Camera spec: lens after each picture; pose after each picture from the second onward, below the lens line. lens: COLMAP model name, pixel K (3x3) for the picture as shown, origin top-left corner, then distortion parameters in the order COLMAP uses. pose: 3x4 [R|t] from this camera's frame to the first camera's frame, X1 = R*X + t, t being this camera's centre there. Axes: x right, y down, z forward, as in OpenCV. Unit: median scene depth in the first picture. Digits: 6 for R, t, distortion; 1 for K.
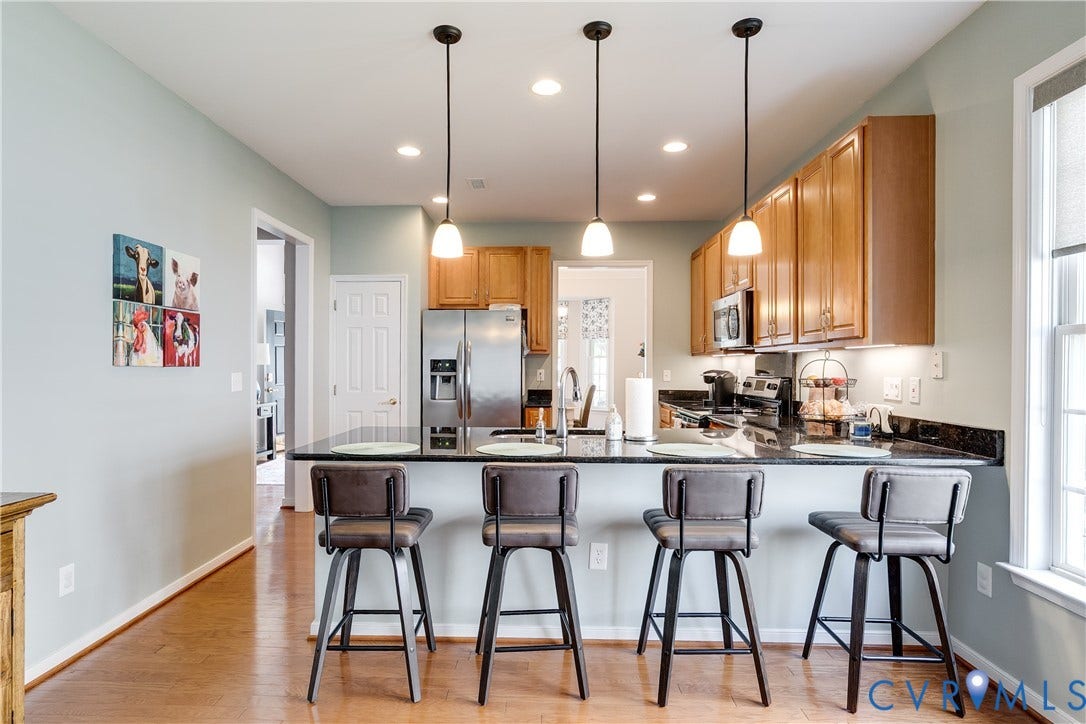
lens RADIAL K [[615.8, 0, 524.4], [0, 615.8, 354.6], [0, 0, 1]] dist [0.001749, -0.000244]
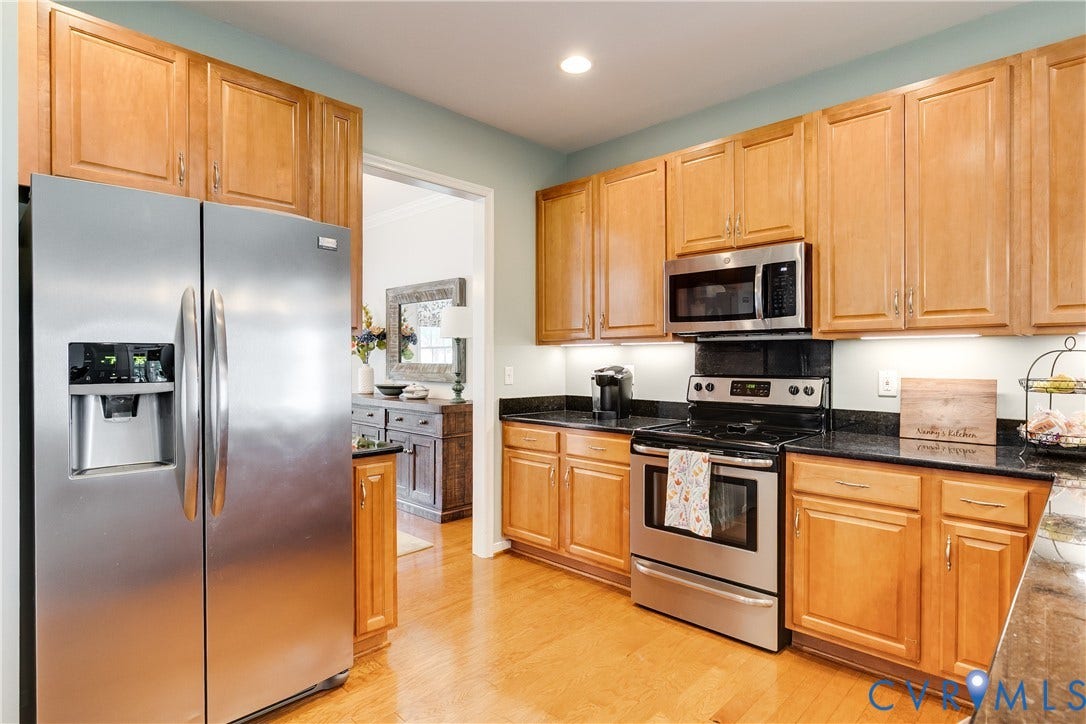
lens RADIAL K [[565.9, 0, 543.0], [0, 565.9, 362.0], [0, 0, 1]] dist [0.000801, -0.000403]
pose [[0.653925, -0.008192, 0.756515, -0.209823], [-0.010744, 0.999740, 0.020113, 0.008883], [-0.756483, -0.021280, 0.653667, 0.644311]]
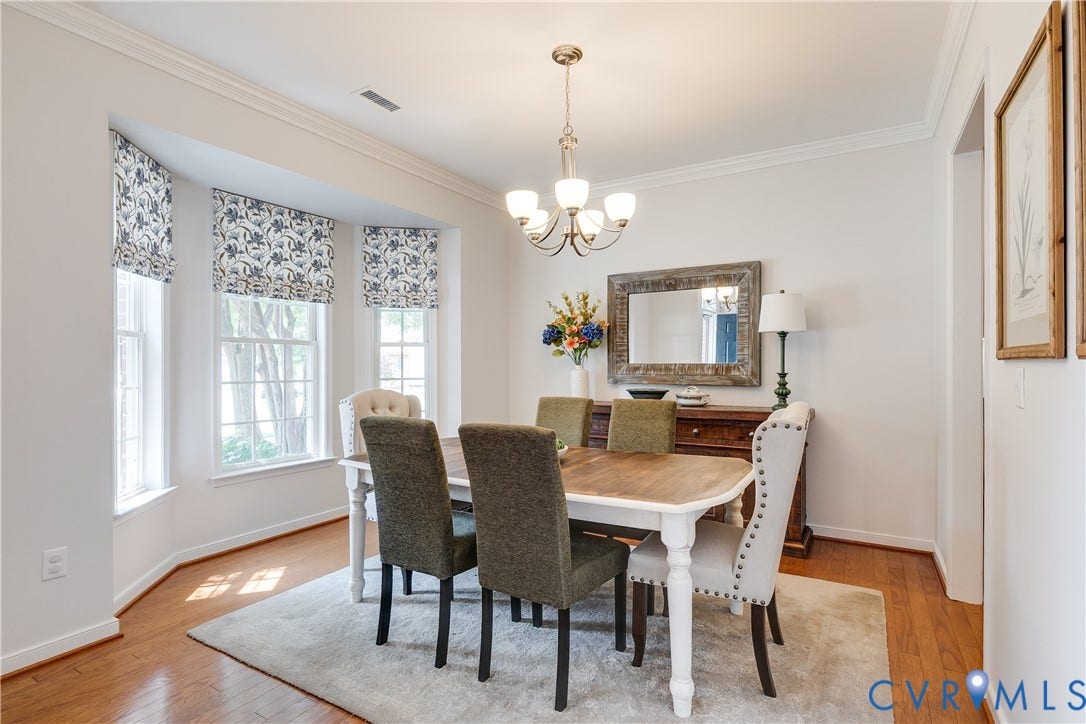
lens RADIAL K [[512.3, 0, 560.6], [0, 512.3, 368.9], [0, 0, 1]] dist [-0.001044, -0.000121]
pose [[0.450281, -0.007377, 0.892856, -0.346204], [-0.014444, 0.999775, 0.015545, 0.031343], [-0.892770, -0.019896, 0.450073, 1.249508]]
